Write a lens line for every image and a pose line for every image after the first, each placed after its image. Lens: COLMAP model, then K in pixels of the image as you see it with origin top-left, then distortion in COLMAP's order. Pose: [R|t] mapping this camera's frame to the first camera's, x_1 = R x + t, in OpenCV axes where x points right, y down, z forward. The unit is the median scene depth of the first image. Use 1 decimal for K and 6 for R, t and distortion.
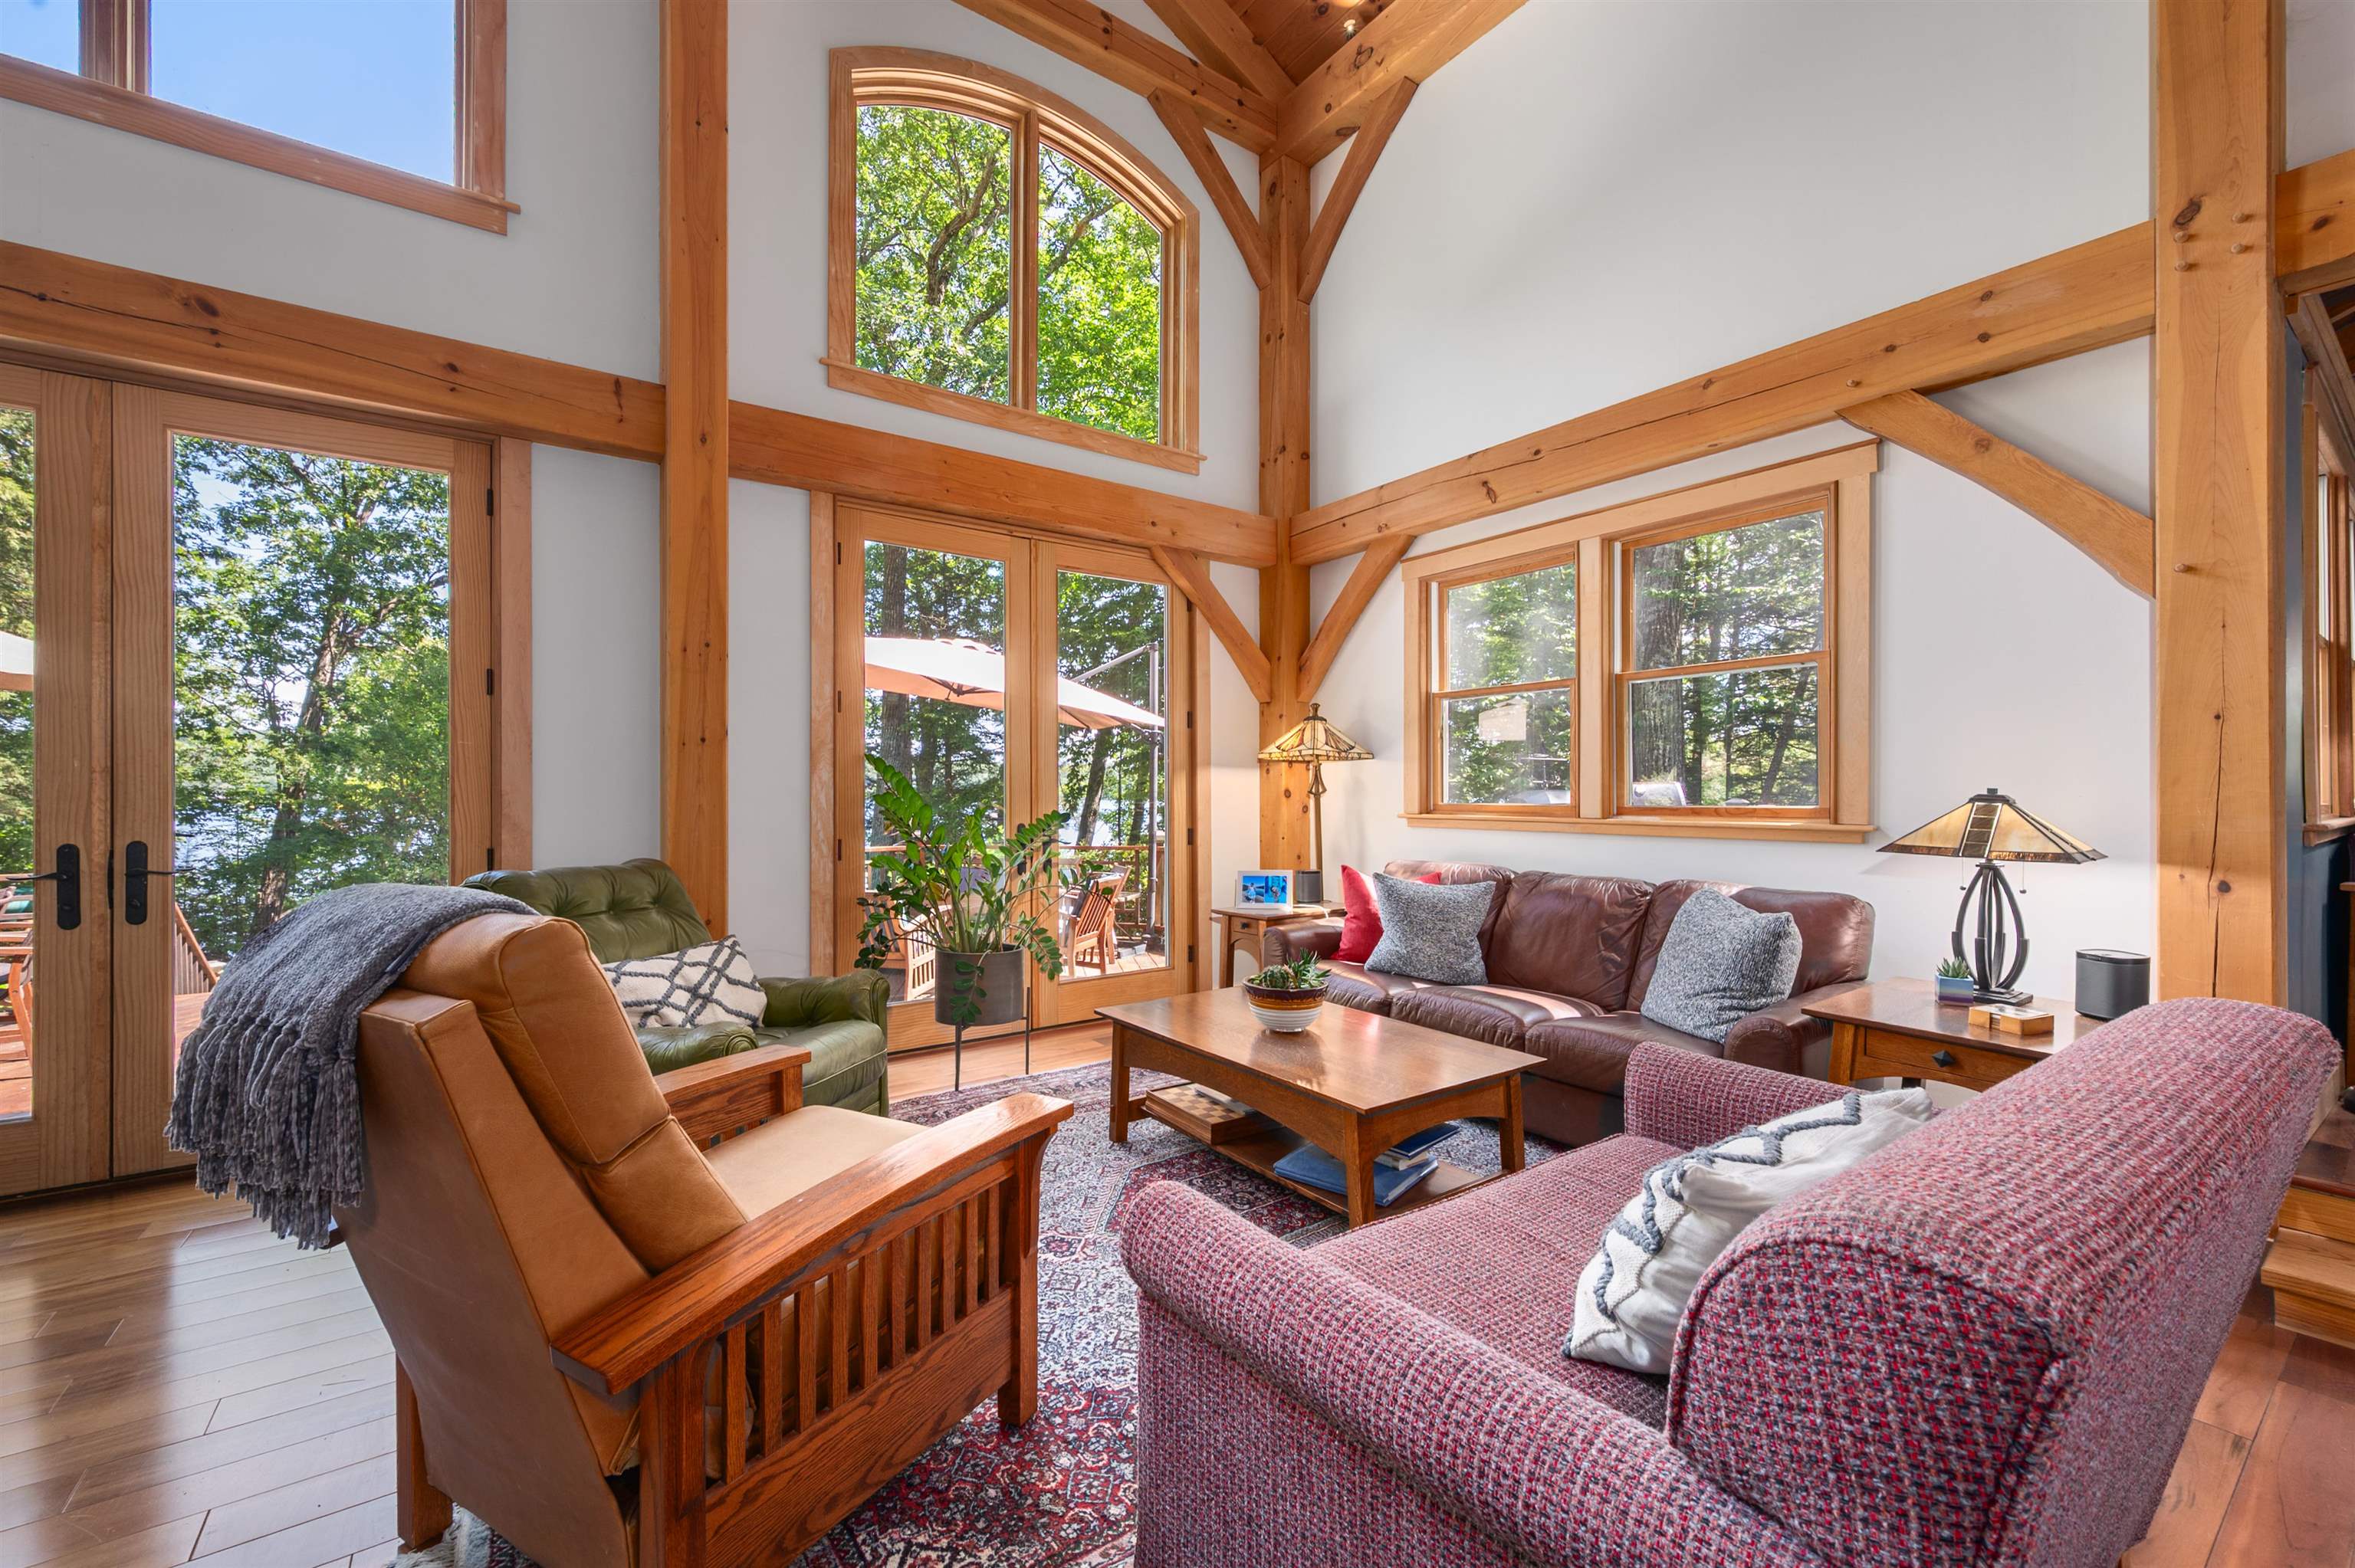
lens RADIAL K [[948.3, 0, 1165.2], [0, 948.3, 807.9], [0, 0, 1]] dist [-0.000457, -0.000164]
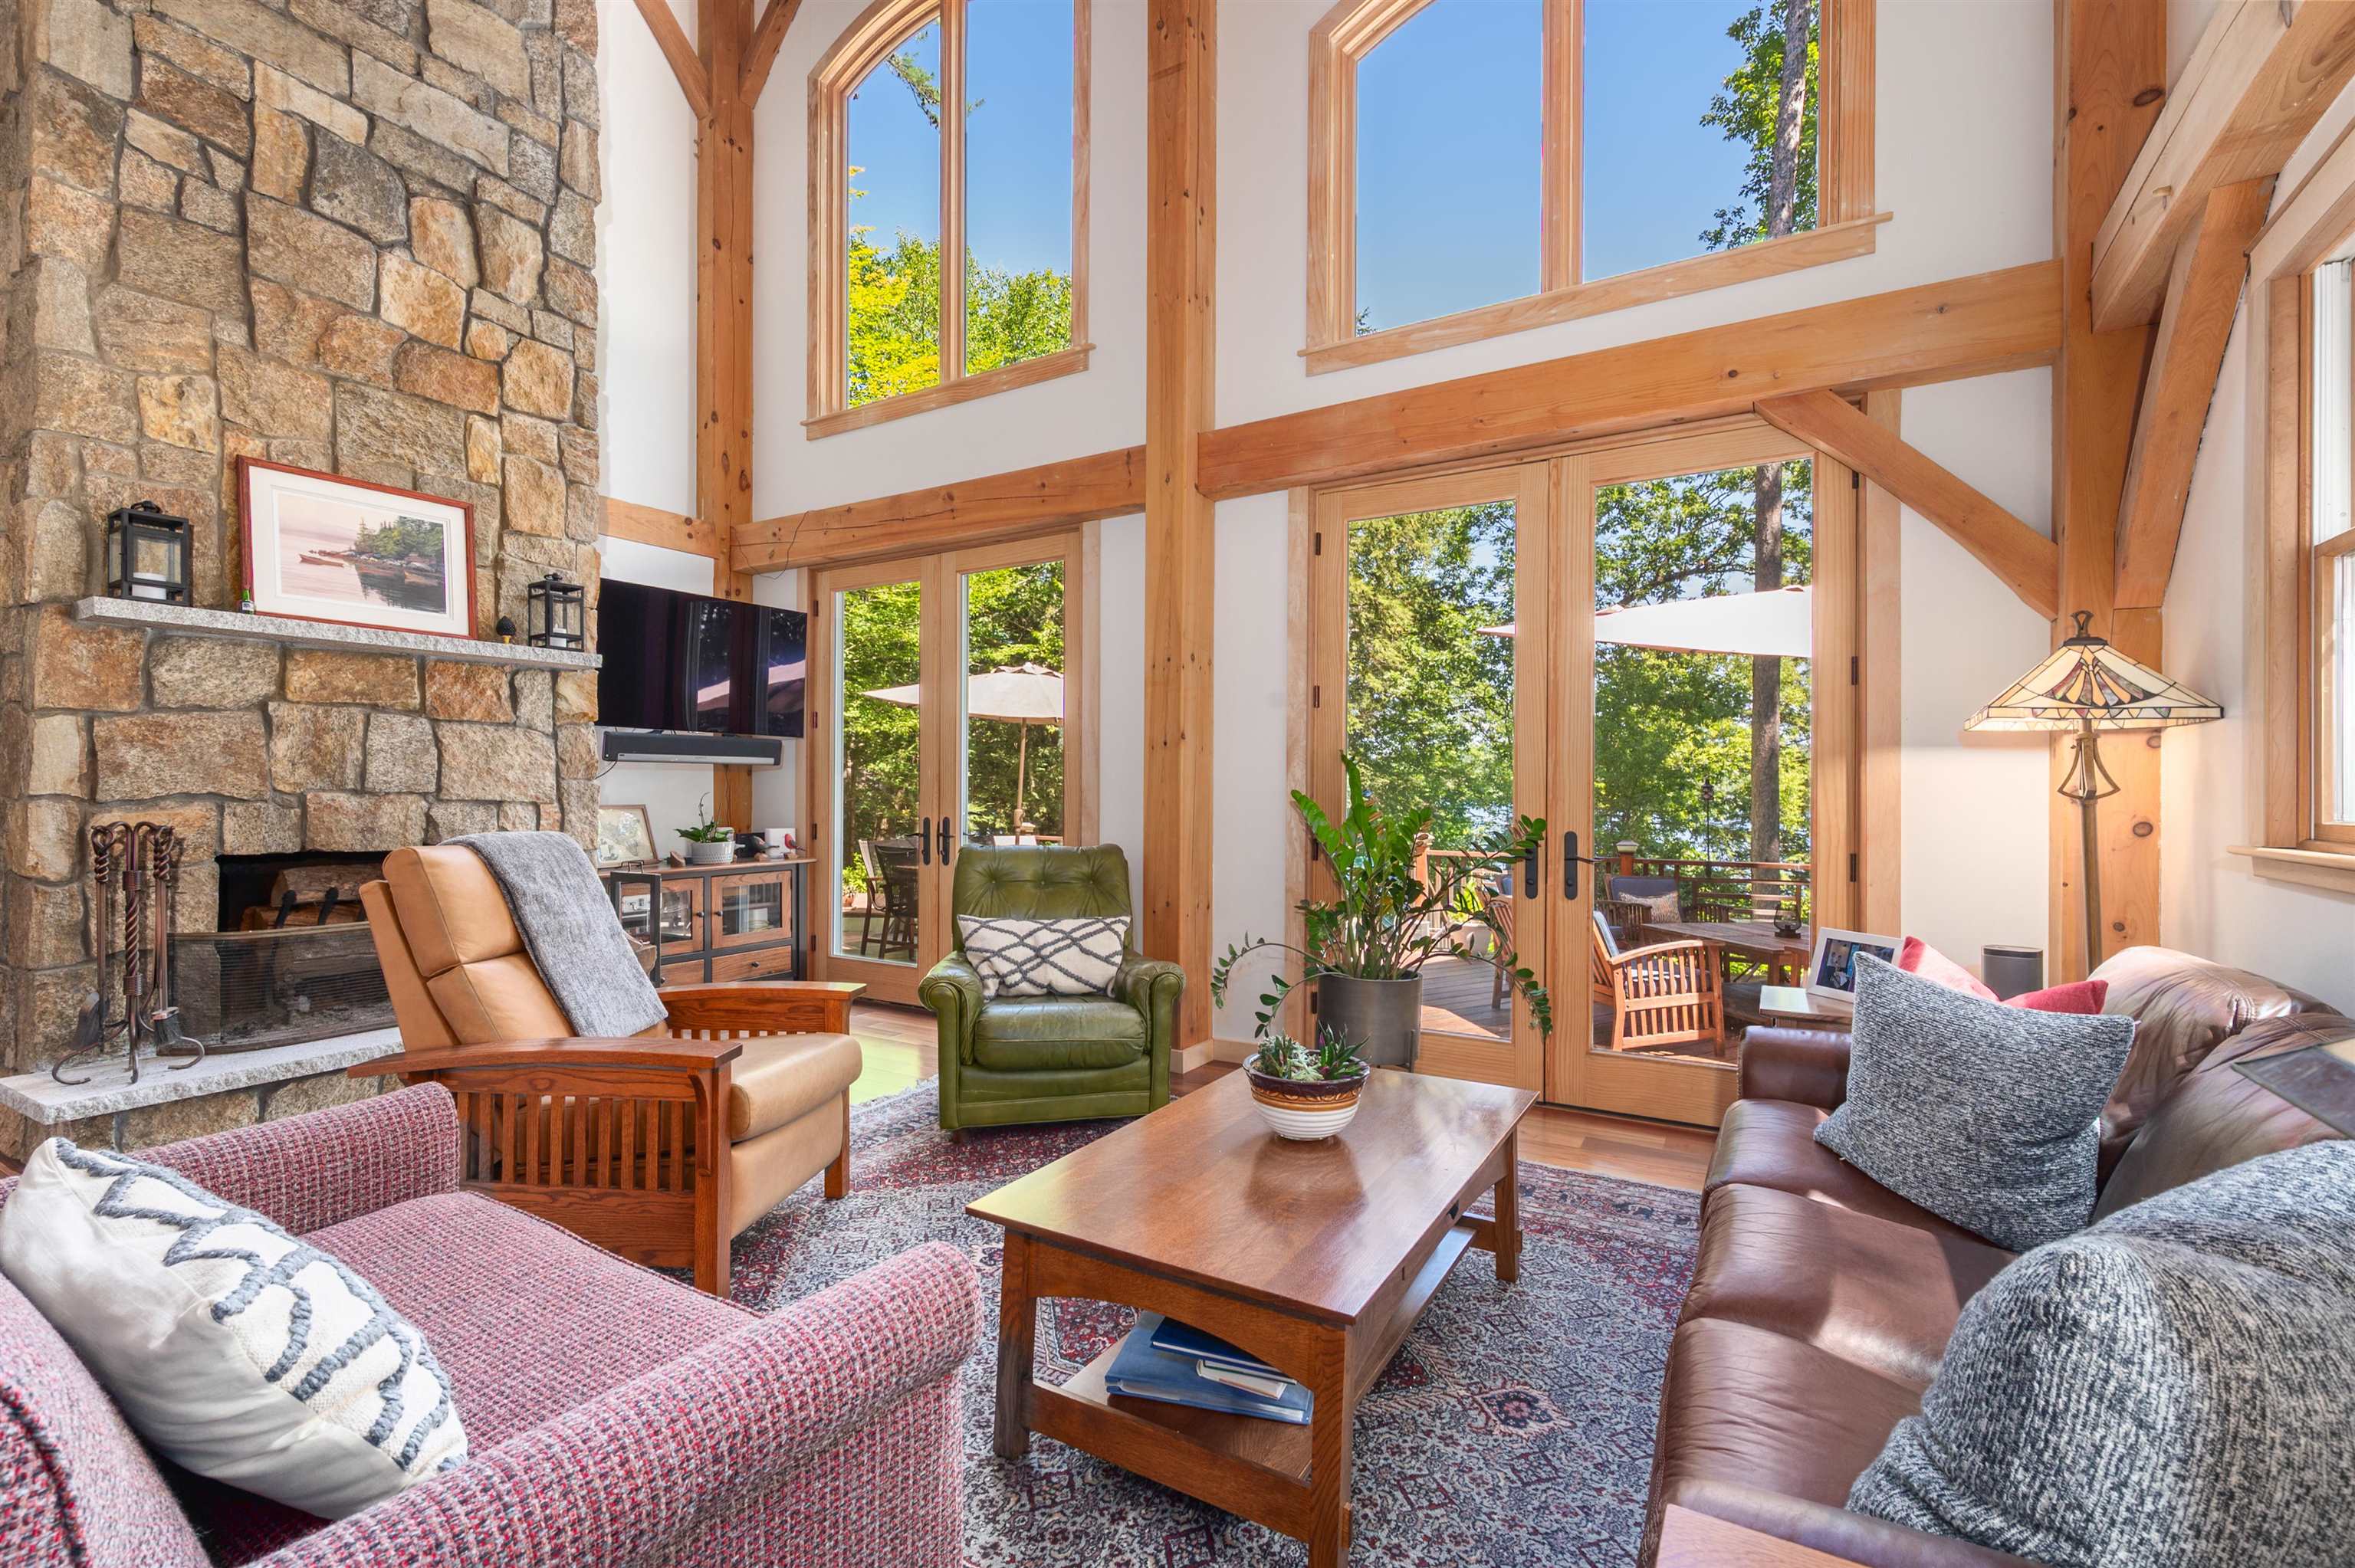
lens RADIAL K [[1028.3, 0, 1174.2], [0, 1028.3, 790.3], [0, 0, 1]] dist [-0.000525, -0.000470]
pose [[0.404886, 0.002809, -0.914363, 0.572210], [-0.018822, 0.999809, -0.005263, -0.007116], [0.914173, 0.019341, 0.404862, 0.454207]]
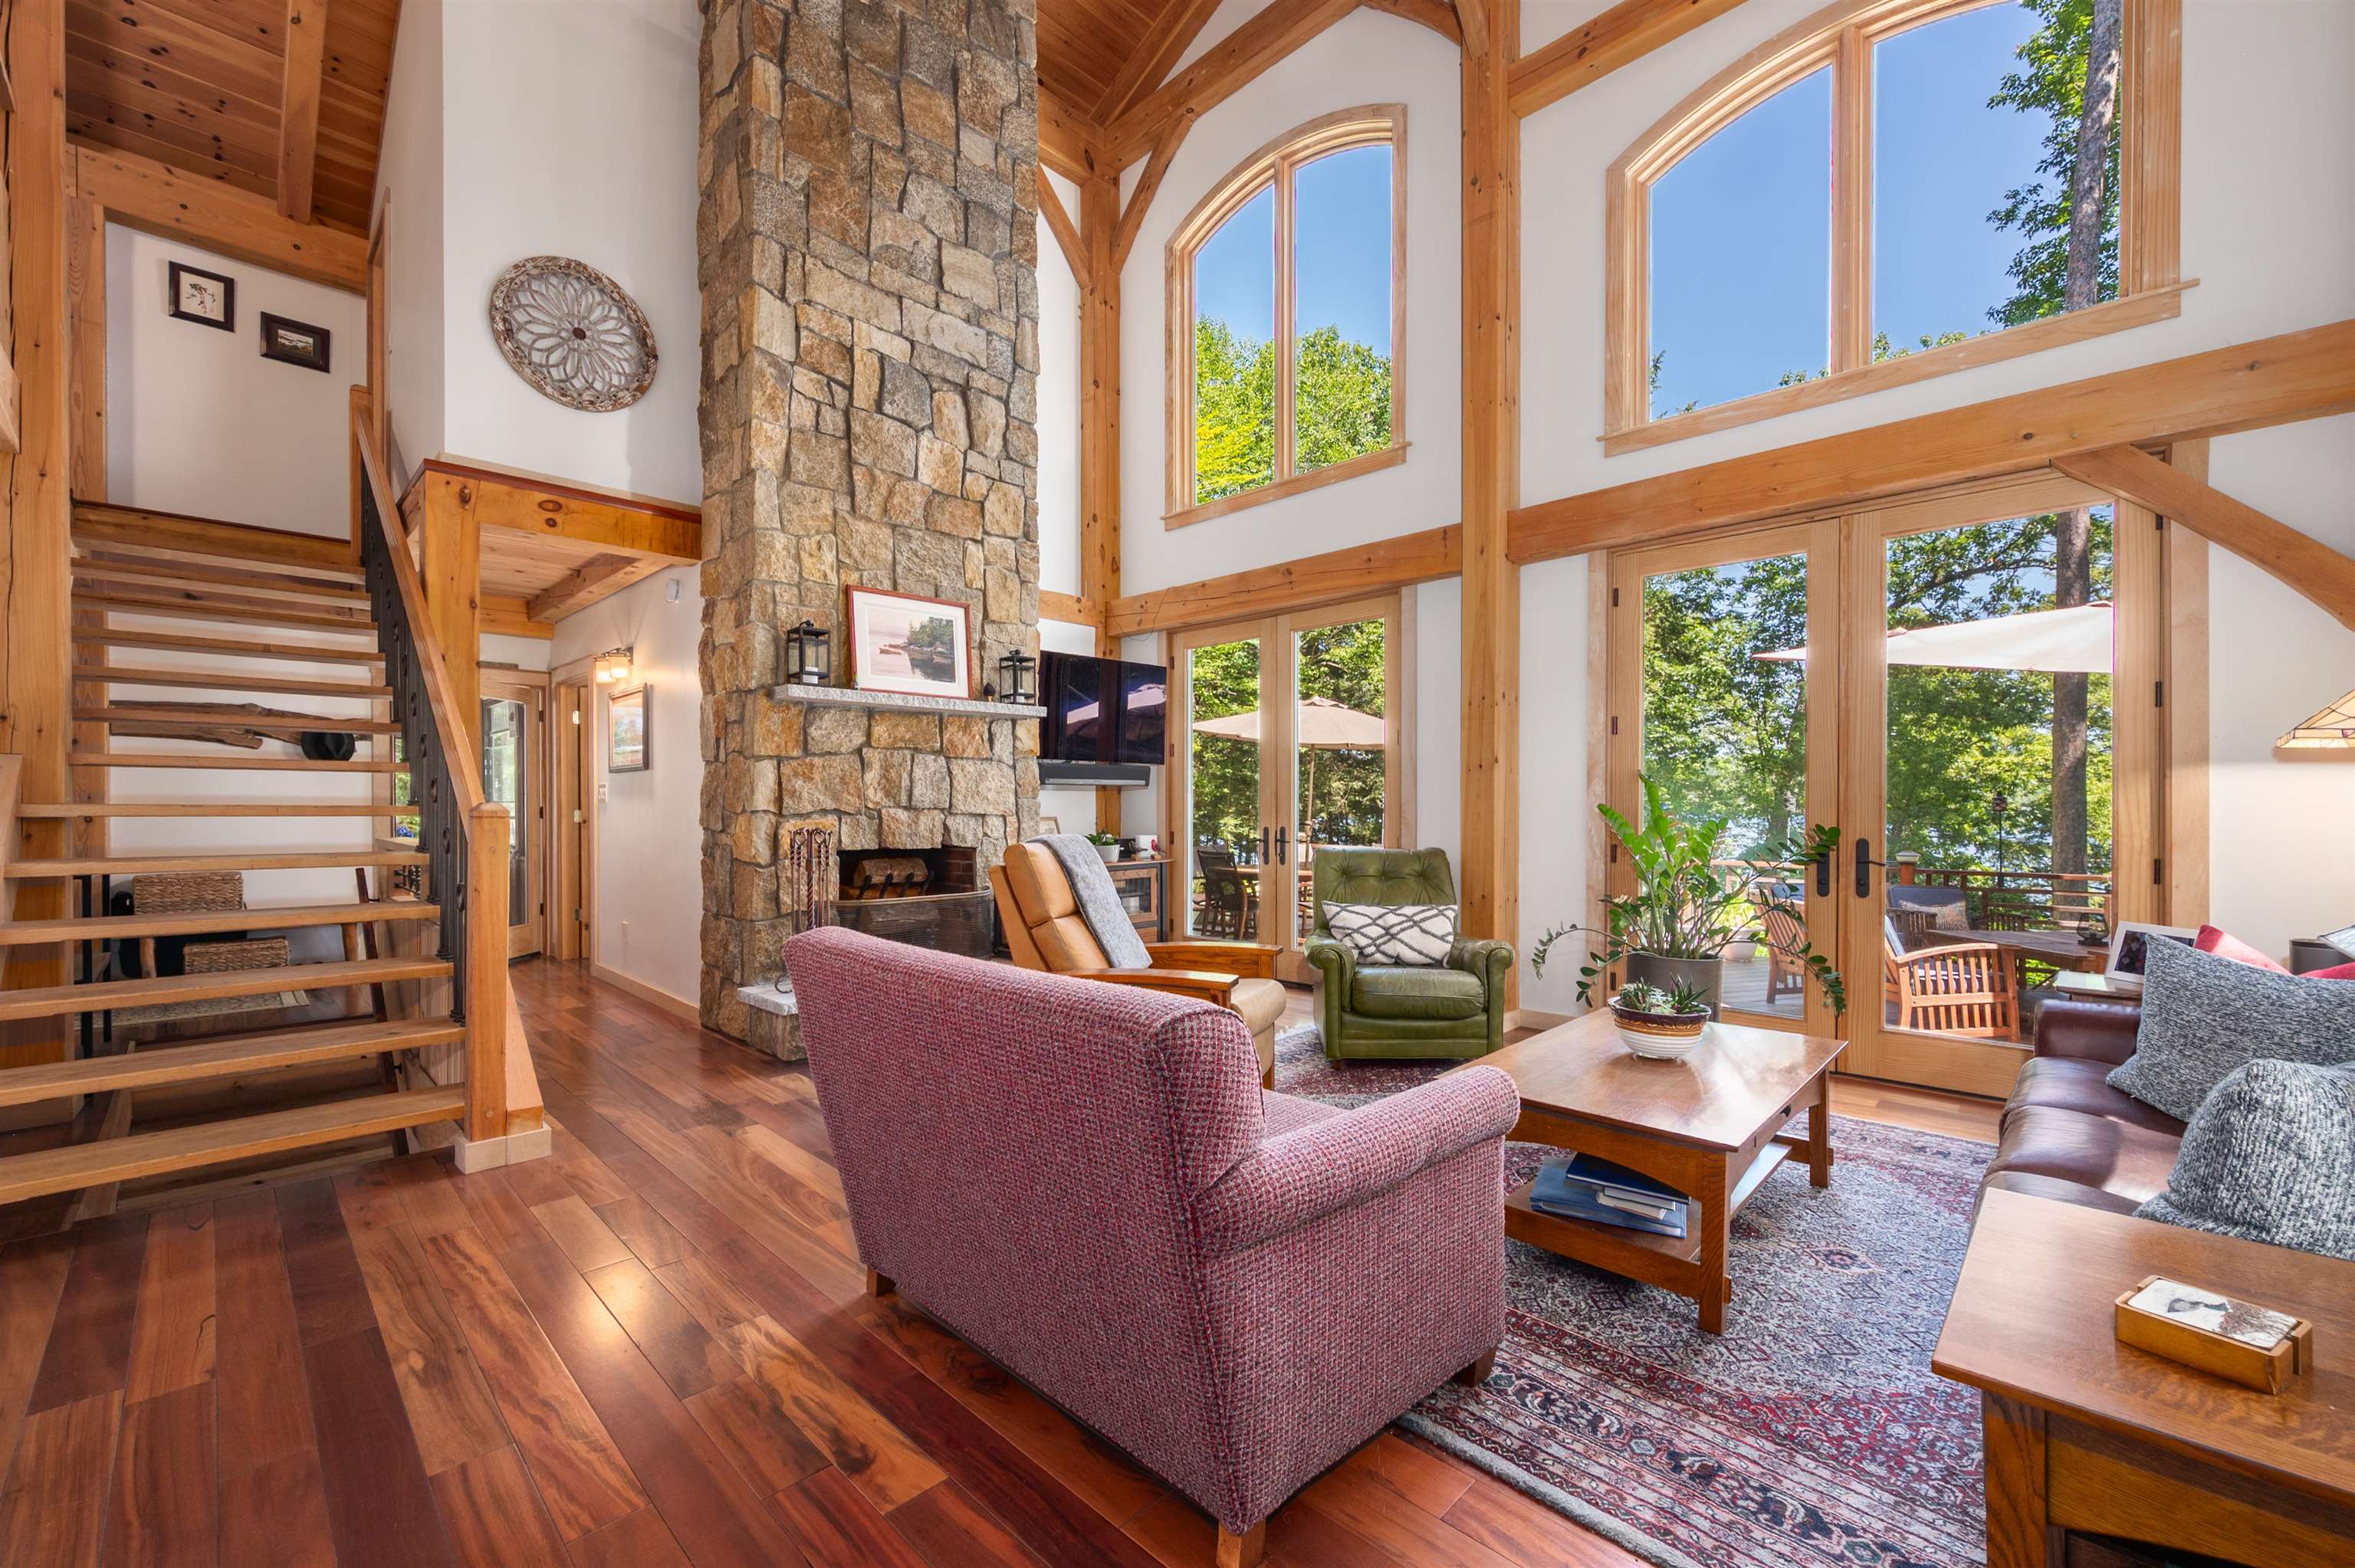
lens RADIAL K [[948.3, 0, 1165.2], [0, 948.3, 807.9], [0, 0, 1]] dist [-0.000457, -0.000164]
pose [[0.174338, 0.004748, -0.984674, 0.718688], [-0.015187, 0.999882, 0.002132, -0.004592], [0.984569, 0.014582, 0.174389, 0.264763]]
